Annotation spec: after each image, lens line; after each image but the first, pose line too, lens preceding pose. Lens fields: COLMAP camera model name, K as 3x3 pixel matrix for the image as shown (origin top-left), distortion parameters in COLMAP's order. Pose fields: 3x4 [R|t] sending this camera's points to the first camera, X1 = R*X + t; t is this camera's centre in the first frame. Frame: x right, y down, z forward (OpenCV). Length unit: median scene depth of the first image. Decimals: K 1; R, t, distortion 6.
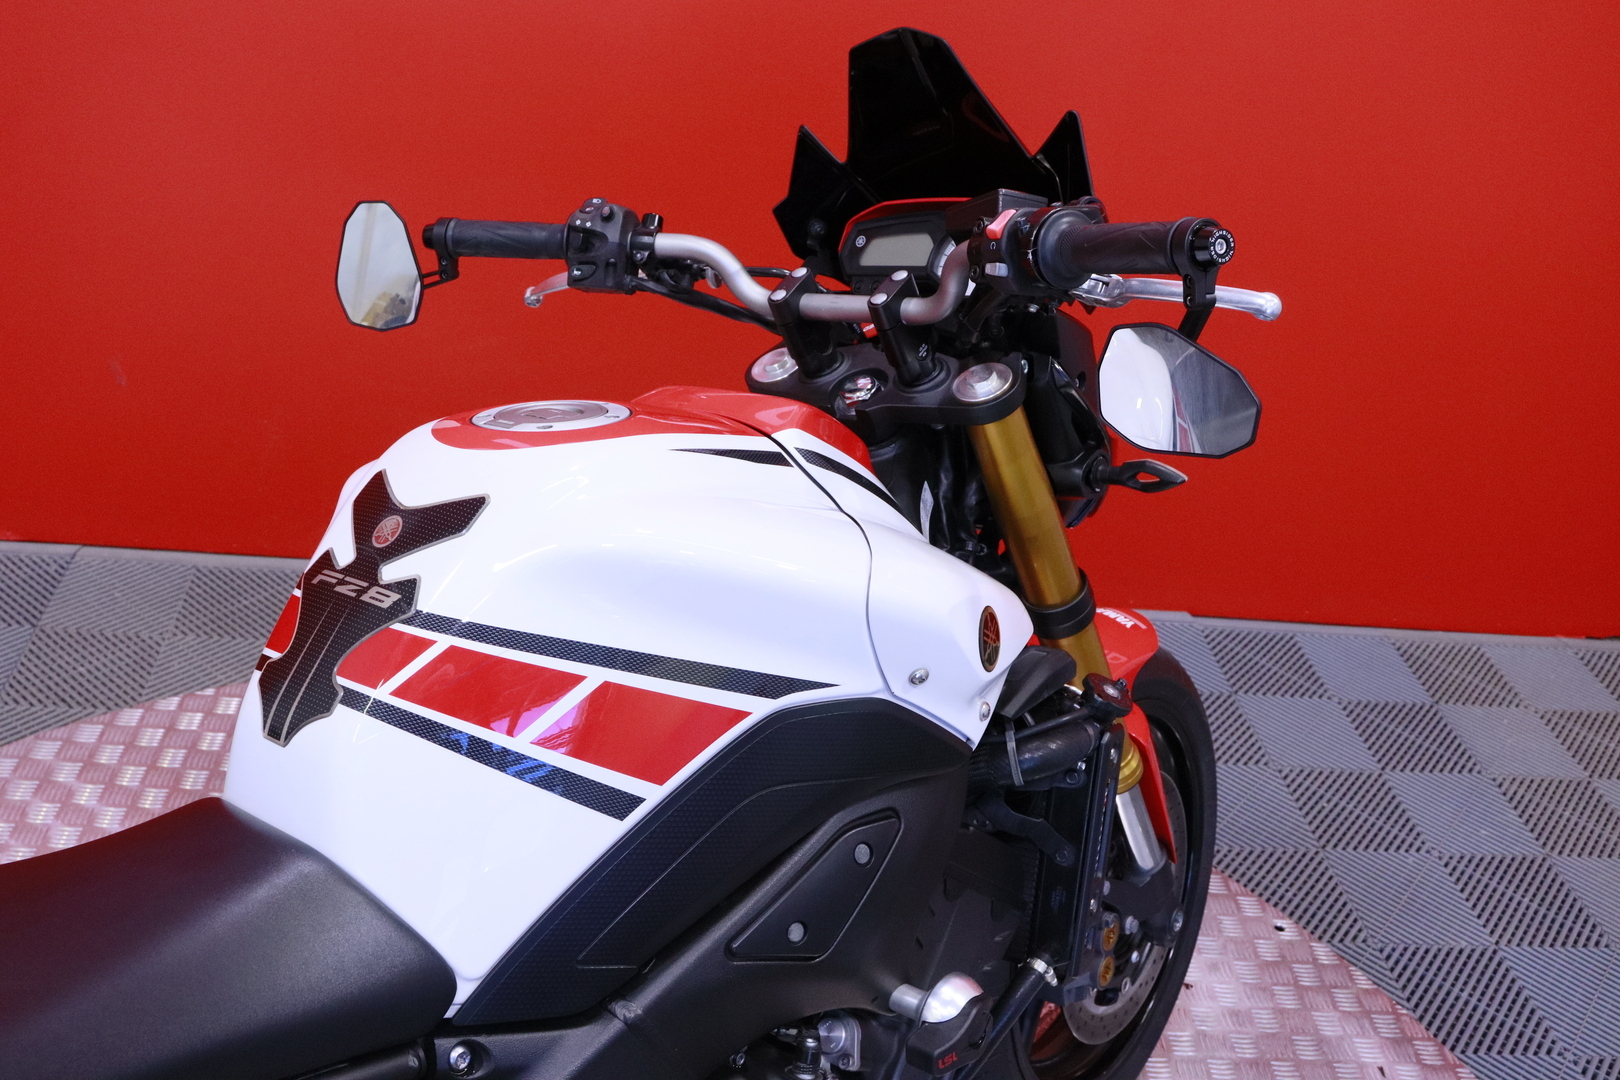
lens RADIAL K [[1593.3, 0, 805.4], [0, 1593.3, 538.8], [0, 0, 1]] dist [-0.015254, 0.000000]
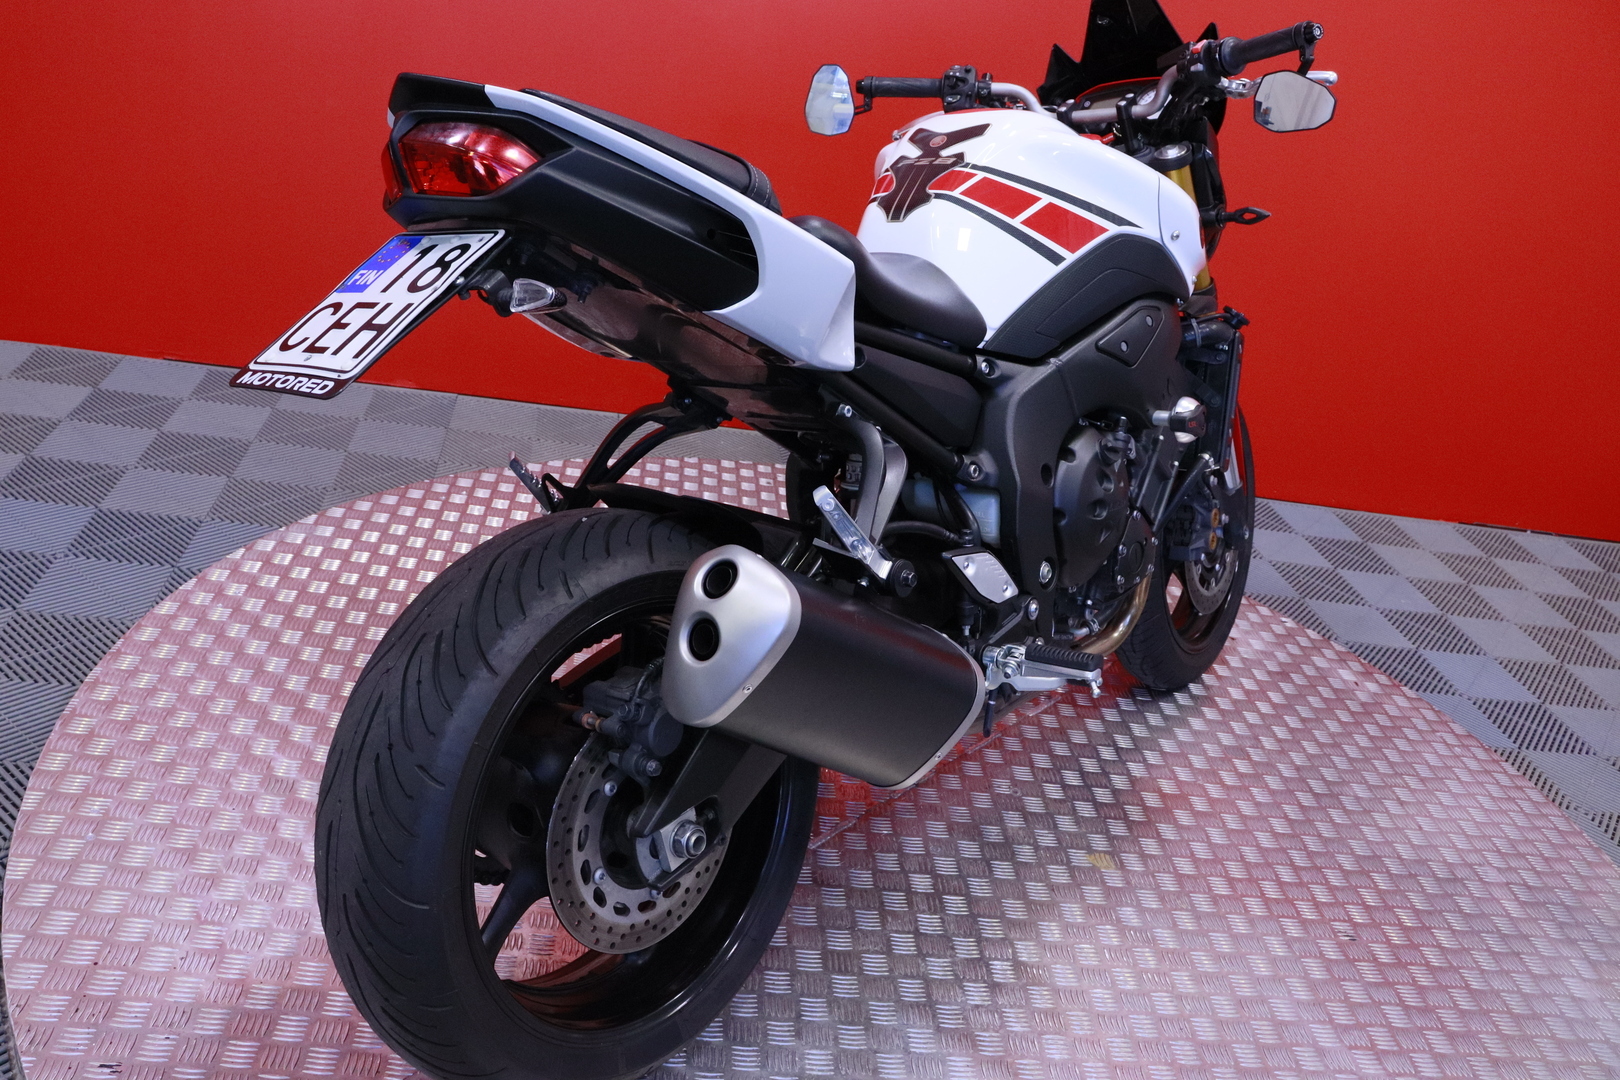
lens RADIAL K [[1482.1, 0, 814.5], [0, 1482.1, 541.7], [0, 0, 1]] dist [-0.051371, 0.000000]
pose [[0.997468, 0.025571, 0.066363, -0.516856], [-0.016005, 0.989901, -0.140855, 0.761446], [-0.069295, 0.139436, 0.987804, -0.806838]]
